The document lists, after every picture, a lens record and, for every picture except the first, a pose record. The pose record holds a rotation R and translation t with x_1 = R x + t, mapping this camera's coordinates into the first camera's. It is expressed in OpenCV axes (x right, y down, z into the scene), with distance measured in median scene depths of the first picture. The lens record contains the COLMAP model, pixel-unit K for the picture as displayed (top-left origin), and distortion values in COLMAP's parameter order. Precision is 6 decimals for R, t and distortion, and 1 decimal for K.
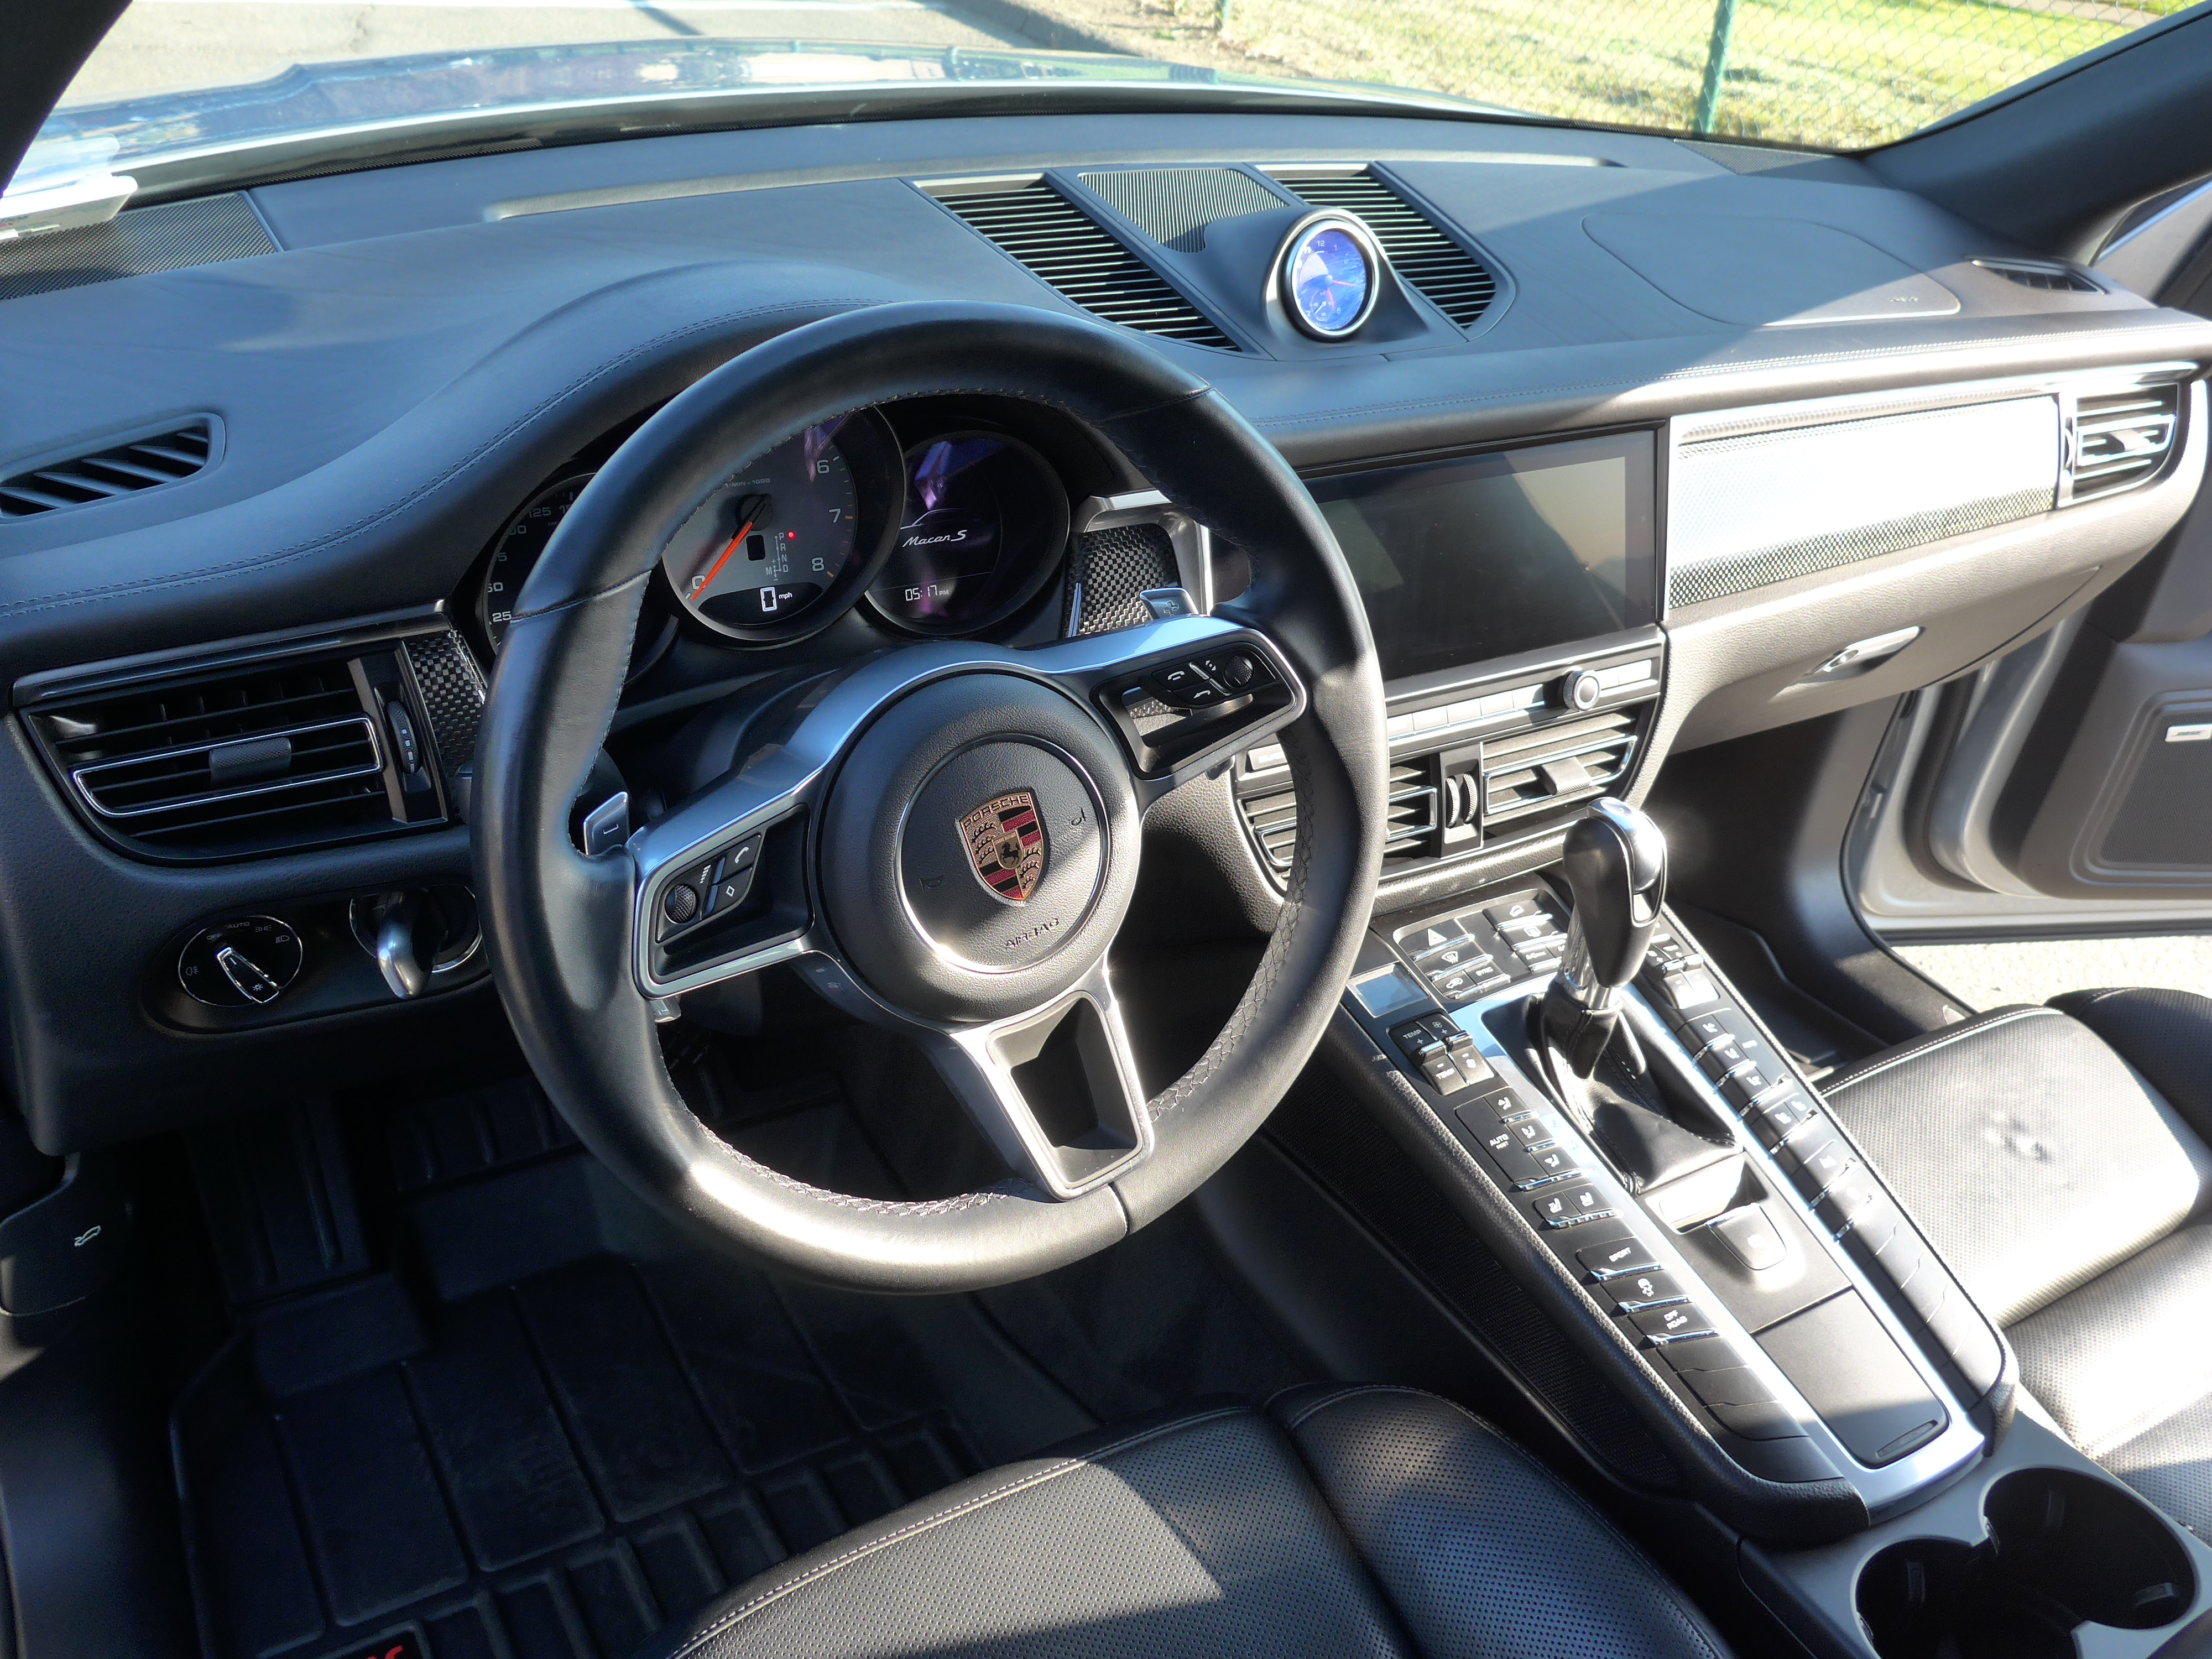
lens RADIAL K [[1916.0, 0, 1106.0], [0, 1916.0, 829.5], [0, 0, 1]] dist [-0.097211, 0.162524]
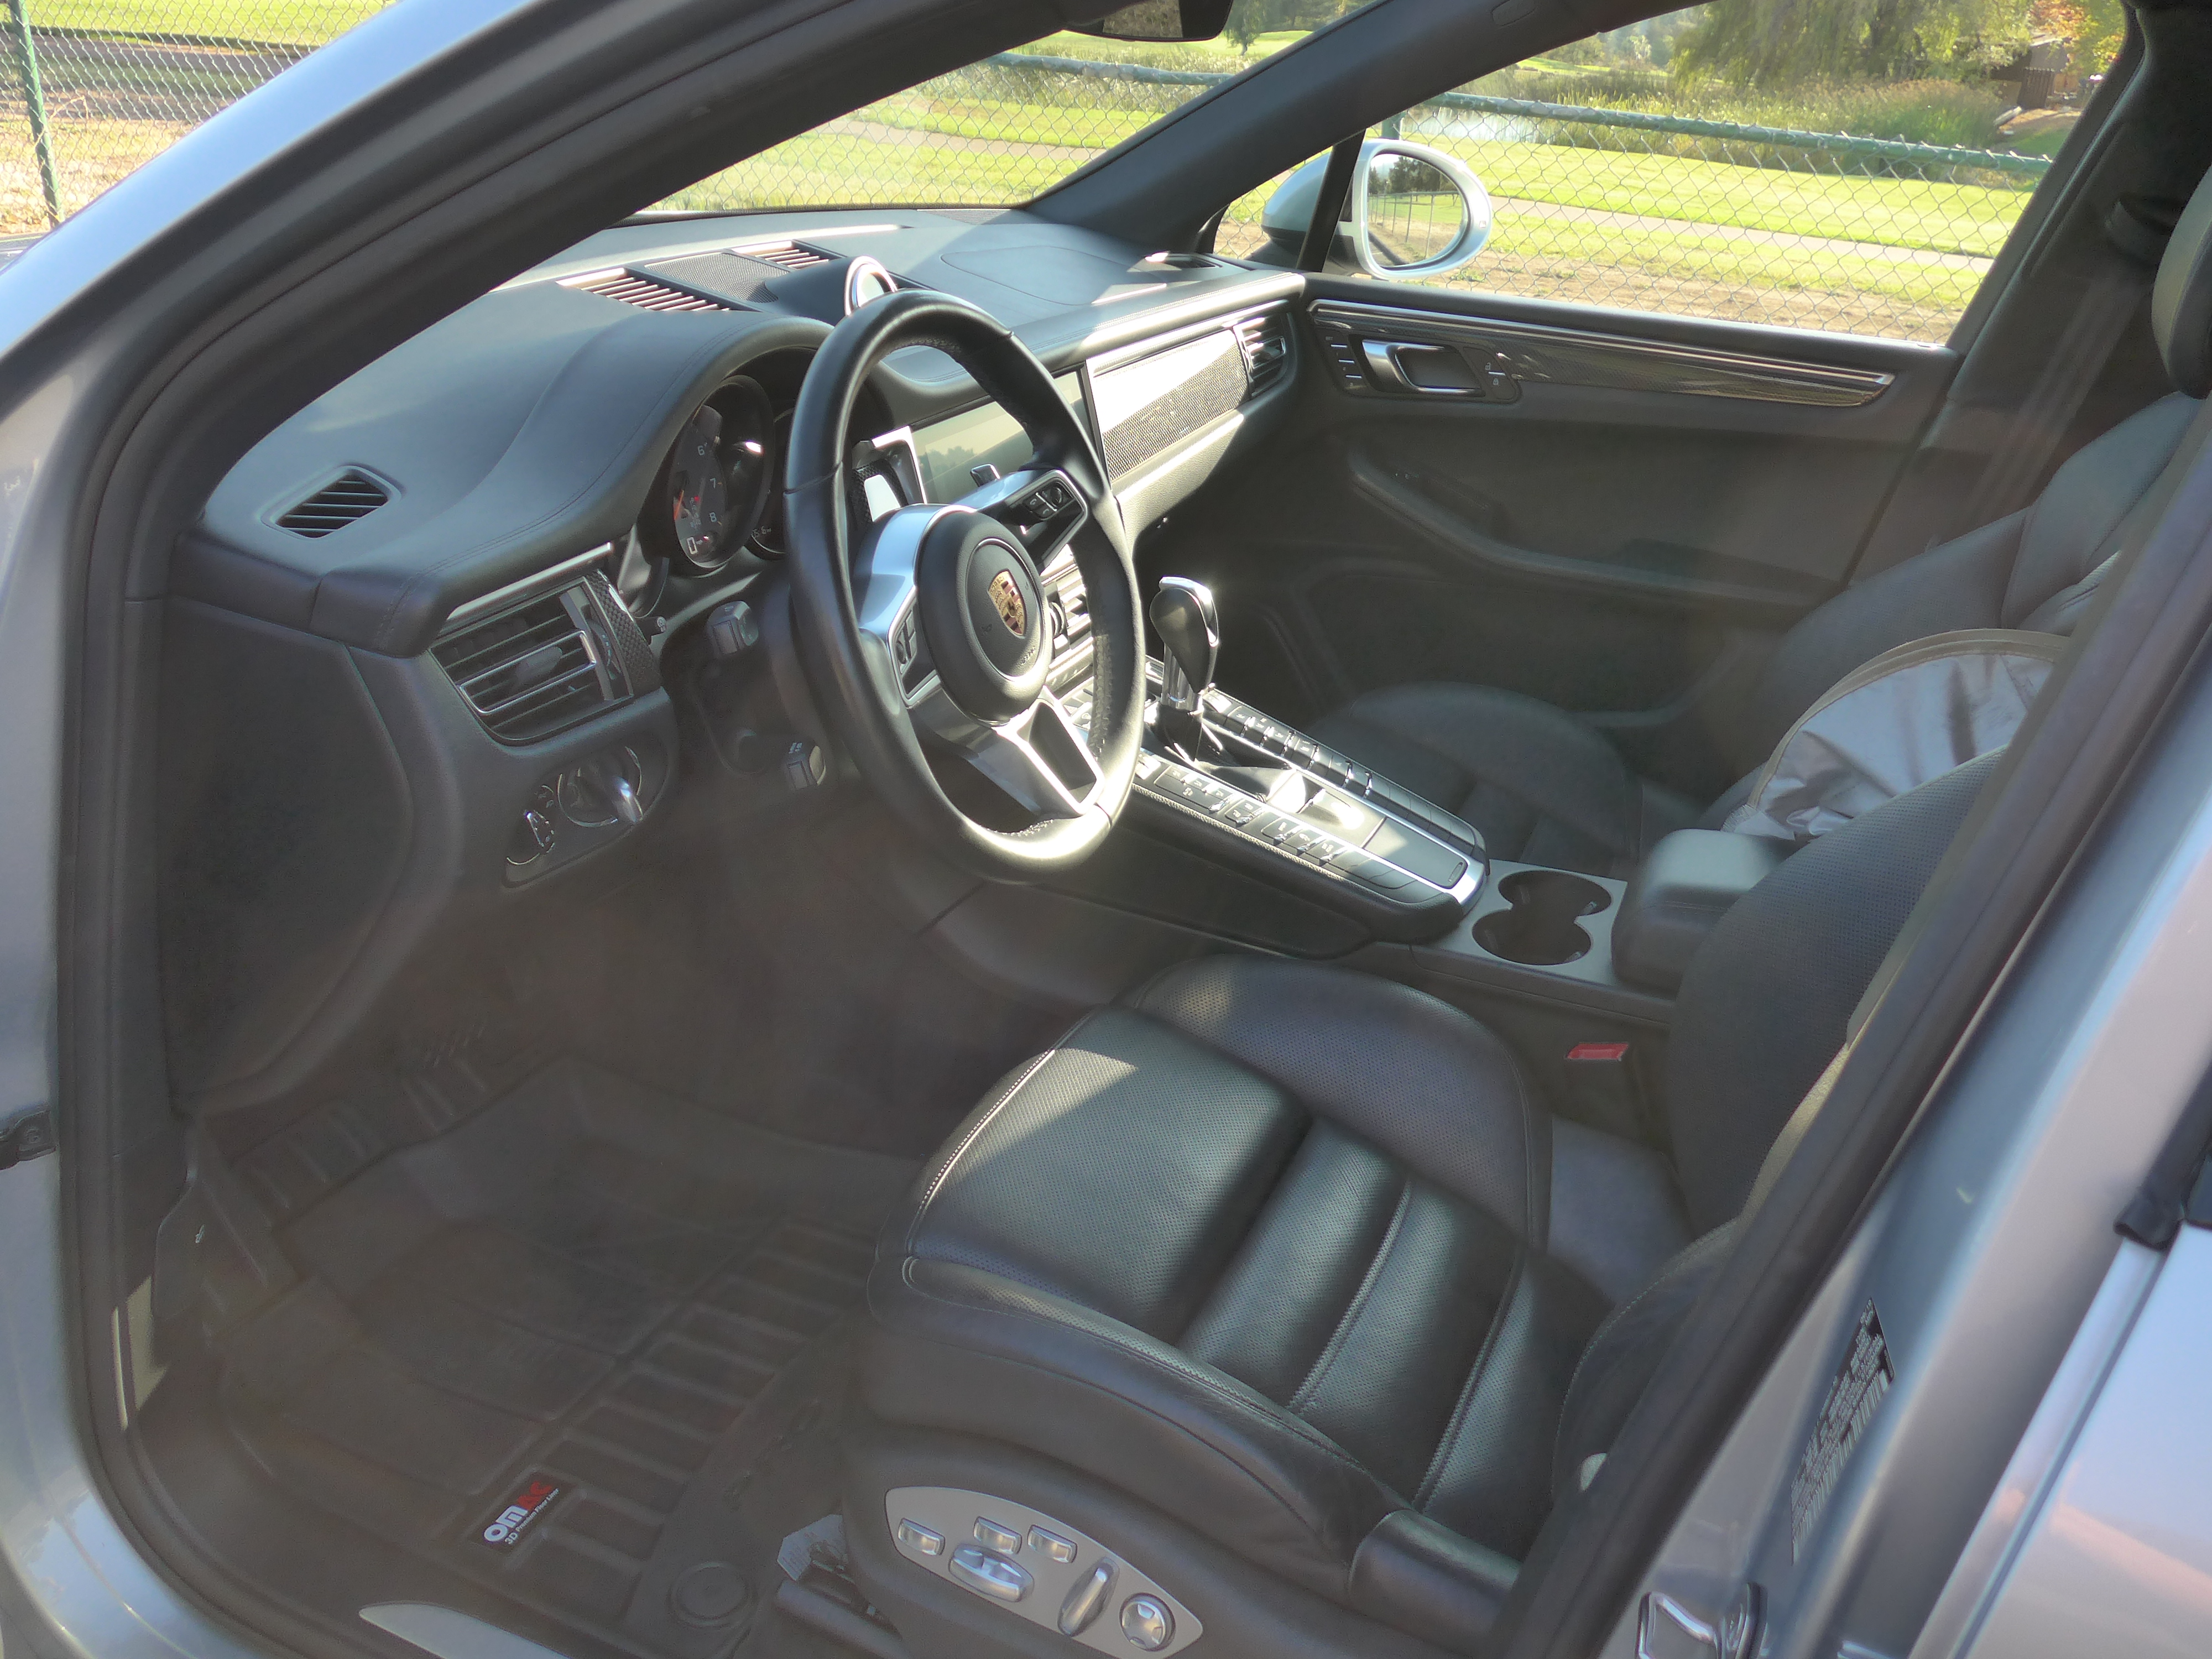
lens RADIAL K [[1916.0, 0, 1106.0], [0, 1916.0, 829.5], [0, 0, 1]] dist [-0.097211, 0.162524]
pose [[0.818846, -0.272220, 0.505359, -0.632666], [0.307348, 0.951486, 0.014530, 0.141749], [-0.484797, 0.143423, 0.862787, -0.323188]]
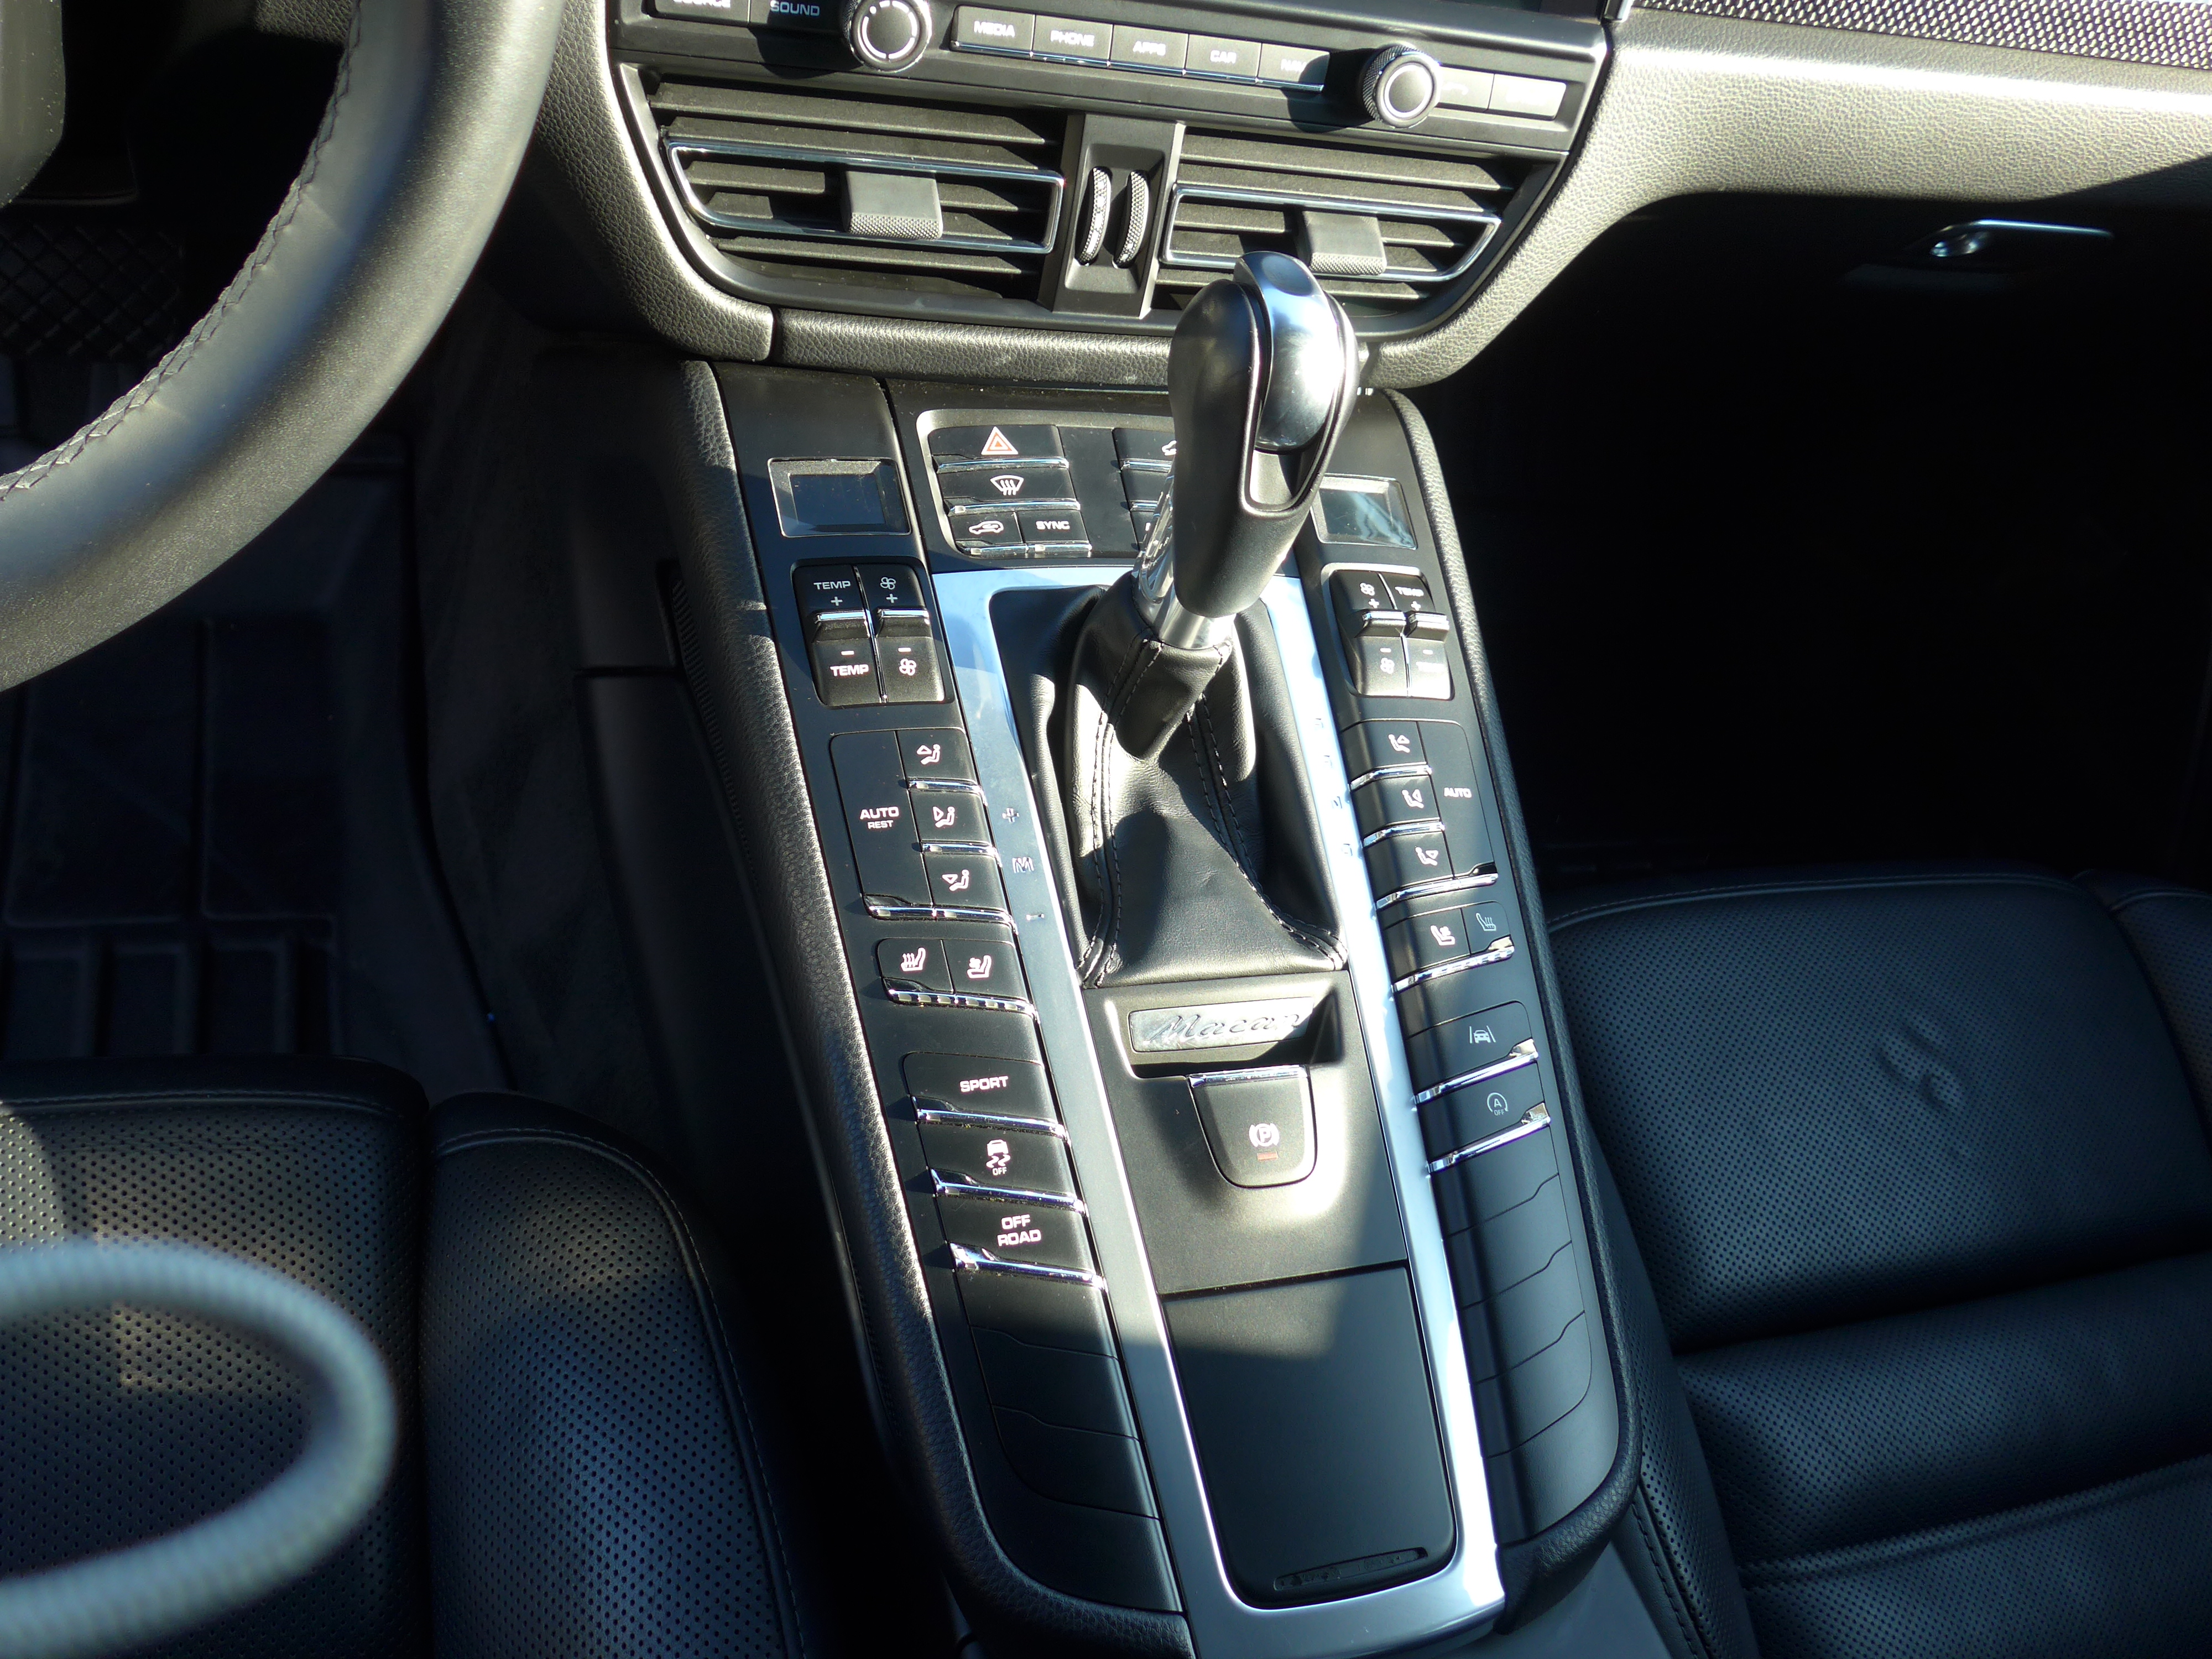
lens RADIAL K [[1916.0, 0, 1106.0], [0, 1916.0, 829.5], [0, 0, 1]] dist [-0.097211, 0.162524]
pose [[0.950503, 0.307011, -0.047837, 0.281702], [-0.285242, 0.923226, 0.257470, 0.007580], [0.123211, -0.231081, 0.965101, 0.456432]]
